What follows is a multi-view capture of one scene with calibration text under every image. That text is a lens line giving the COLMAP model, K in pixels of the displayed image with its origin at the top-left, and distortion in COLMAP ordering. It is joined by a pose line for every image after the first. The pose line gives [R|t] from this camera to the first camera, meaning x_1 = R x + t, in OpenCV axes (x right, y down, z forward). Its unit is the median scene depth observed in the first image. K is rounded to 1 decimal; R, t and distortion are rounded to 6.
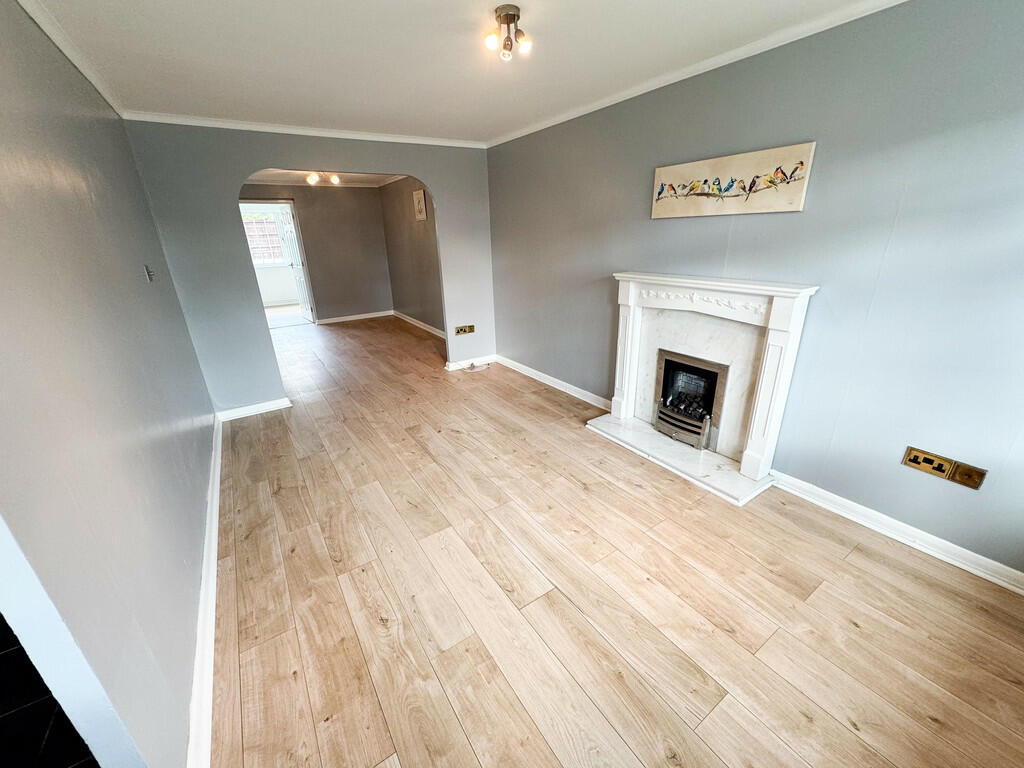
lens RADIAL K [[408.8, 0, 513.2], [0, 408.8, 385.3], [0, 0, 1]] dist [-0.007424, 0.000081]
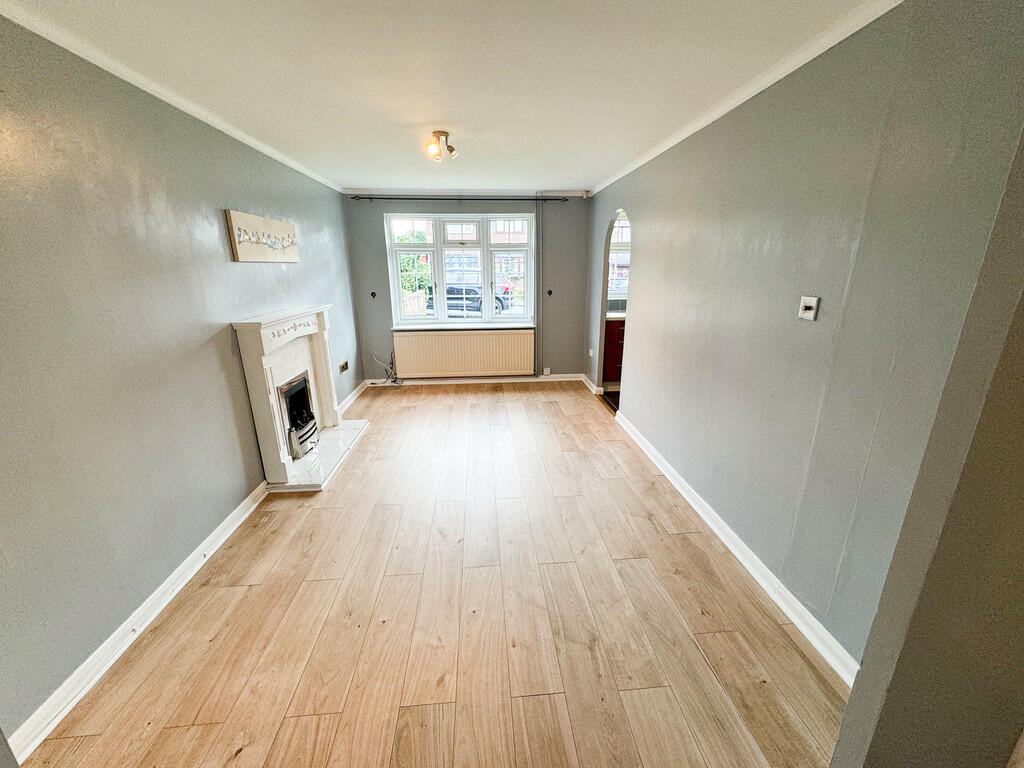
lens RADIAL K [[408.8, 0, 515.5], [0, 408.8, 382.9], [0, 0, 1]] dist [-0.007424, 0.000081]
pose [[-0.876556, -0.099284, 0.470949, -0.705406], [0.199401, 0.815654, 0.543090, -0.588389], [-0.438052, 0.569957, -0.695169, 1.599577]]
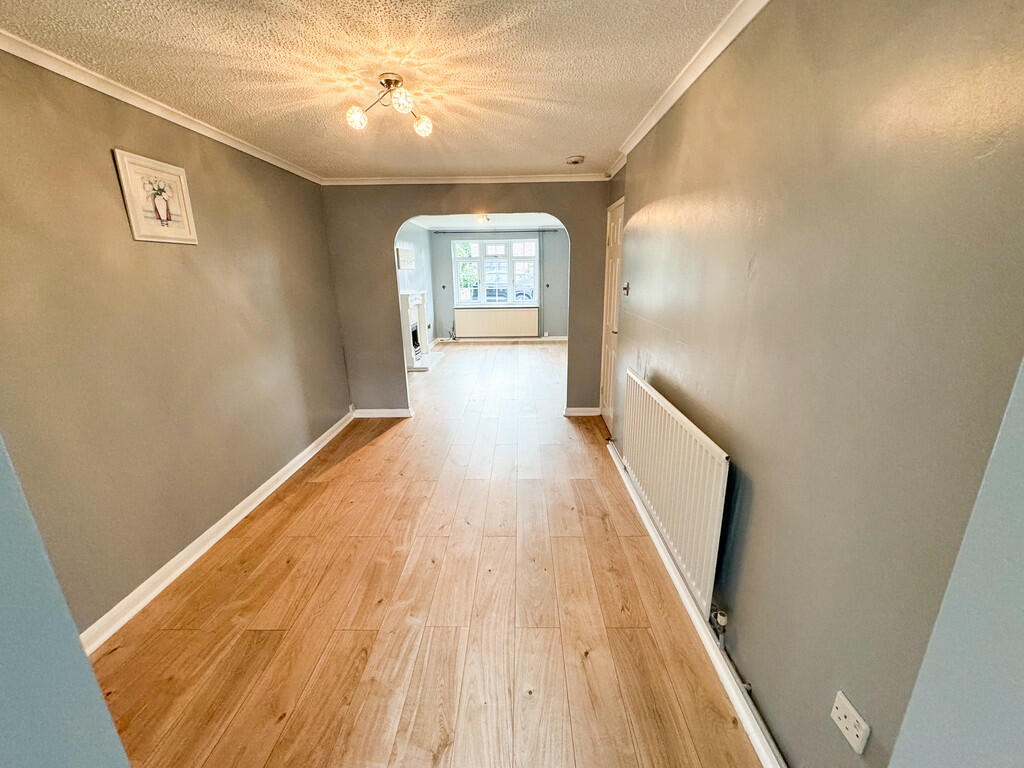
lens RADIAL K [[408.8, 0, 510.8], [0, 408.8, 384.0], [0, 0, 1]] dist [-0.007424, 0.000081]
pose [[-0.820275, -0.113548, 0.560585, -1.511847], [0.237885, 0.823581, 0.514903, -0.925624], [-0.520153, 0.555717, -0.648552, 2.561932]]
